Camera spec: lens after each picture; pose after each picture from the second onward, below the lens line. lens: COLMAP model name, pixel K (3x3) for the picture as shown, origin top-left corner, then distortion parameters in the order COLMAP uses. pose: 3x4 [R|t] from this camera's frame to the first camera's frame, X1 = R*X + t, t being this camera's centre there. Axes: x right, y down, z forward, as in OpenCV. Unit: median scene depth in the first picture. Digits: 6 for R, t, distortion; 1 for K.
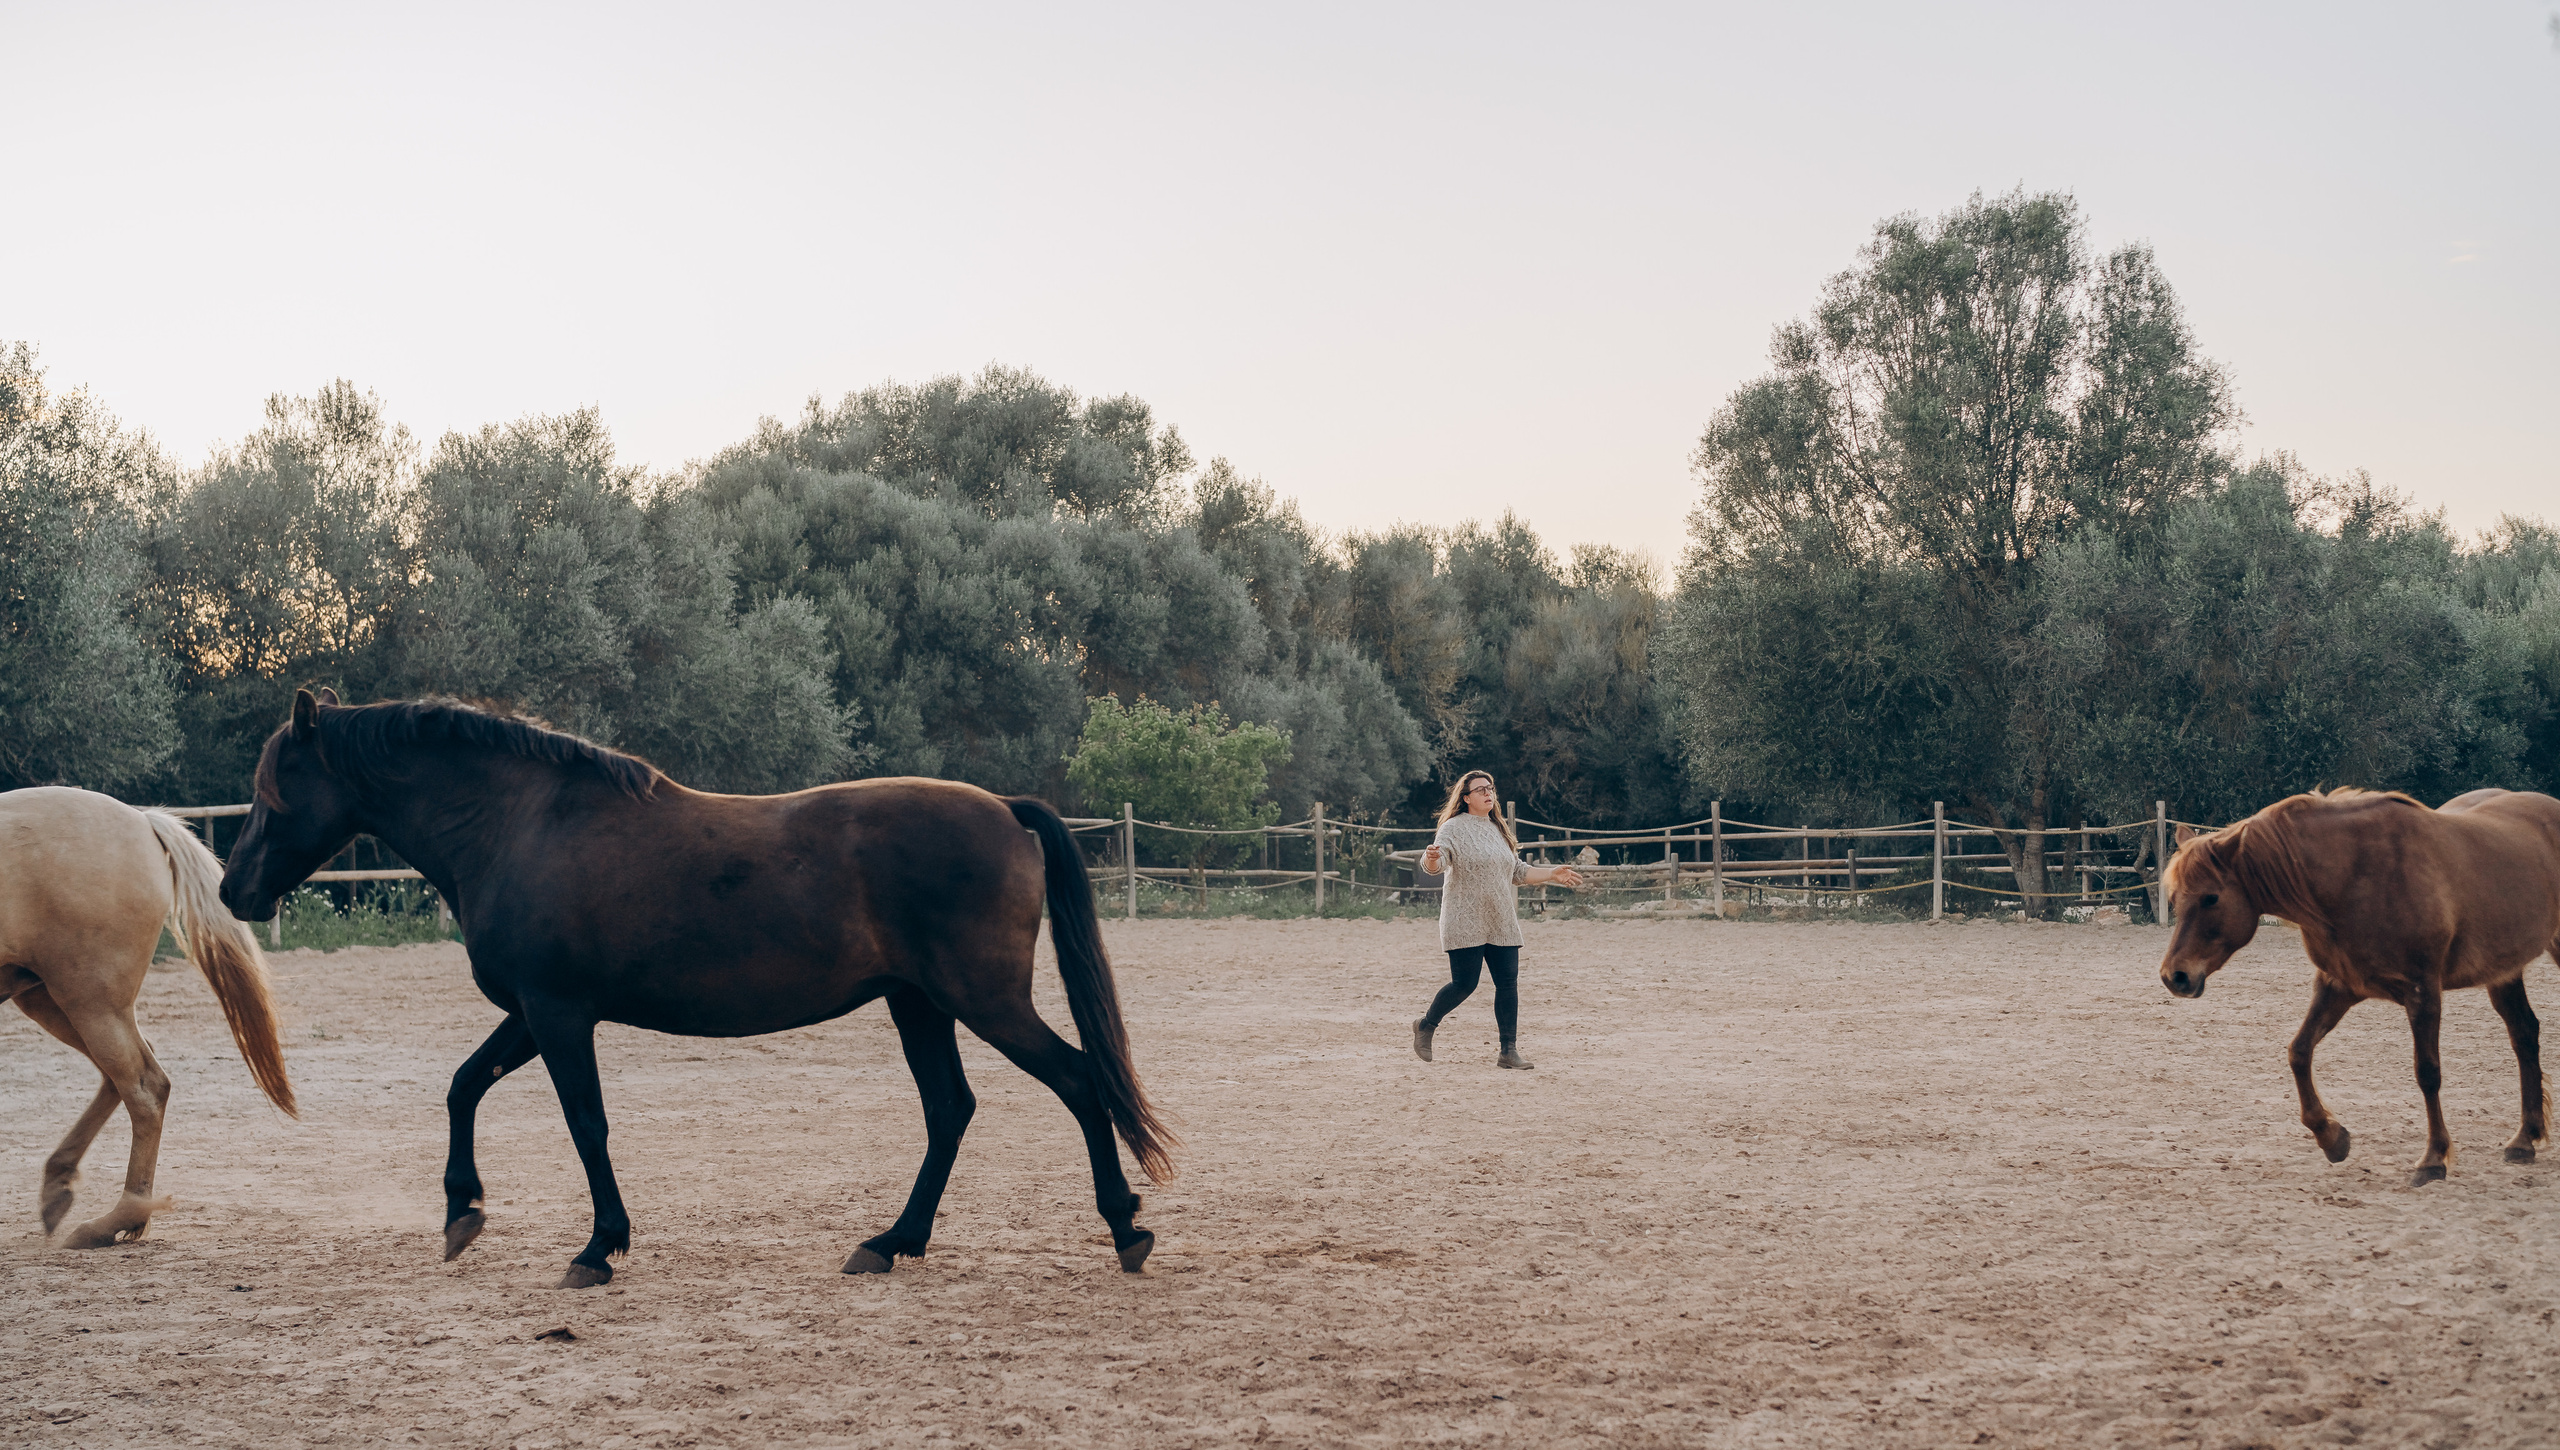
lens RADIAL K [[3613.0, 0, 1280.0], [0, 3613.0, 725.0], [0, 0, 1]] dist [0.050828, 0.036730]
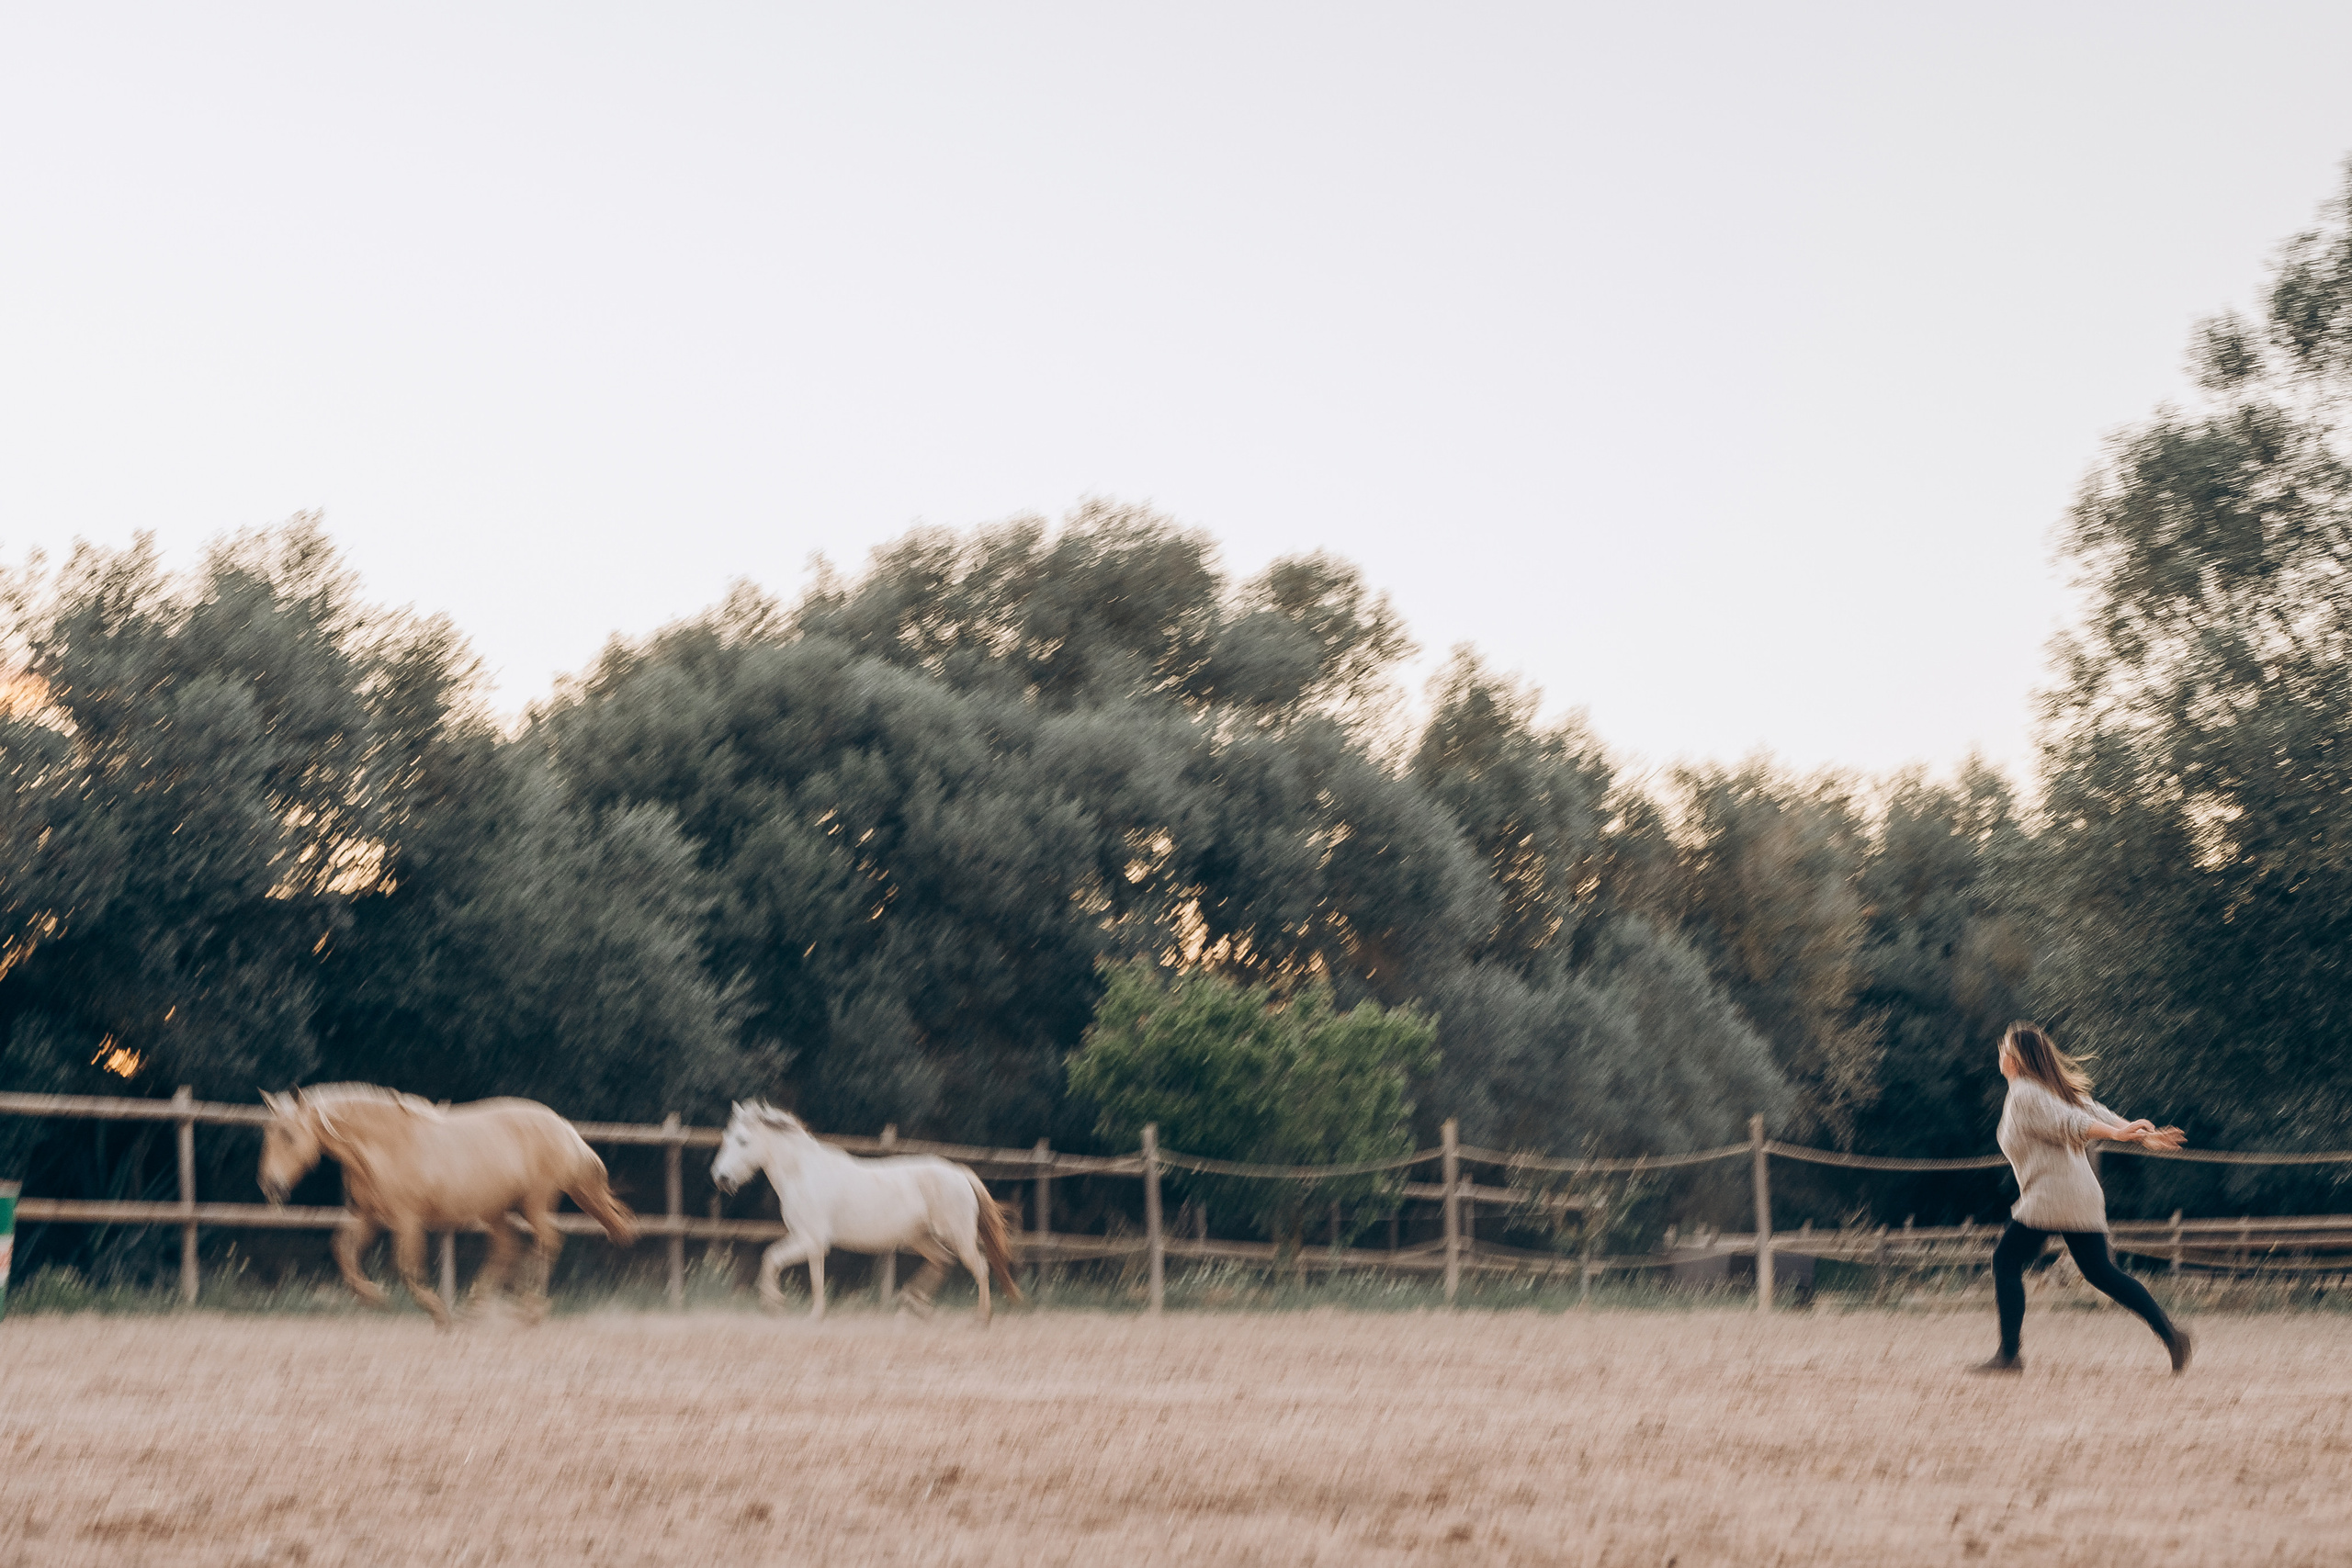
lens RADIAL K [[4841.2, 0, 1176.0], [0, 4841.2, 784.0], [0, 0, 1]] dist [0.010120, 0.229190]
pose [[0.988933, -0.013294, -0.147769, 0.074079], [0.001697, 0.996926, -0.078330, 0.024285], [0.148356, 0.077213, 0.985915, 0.158828]]
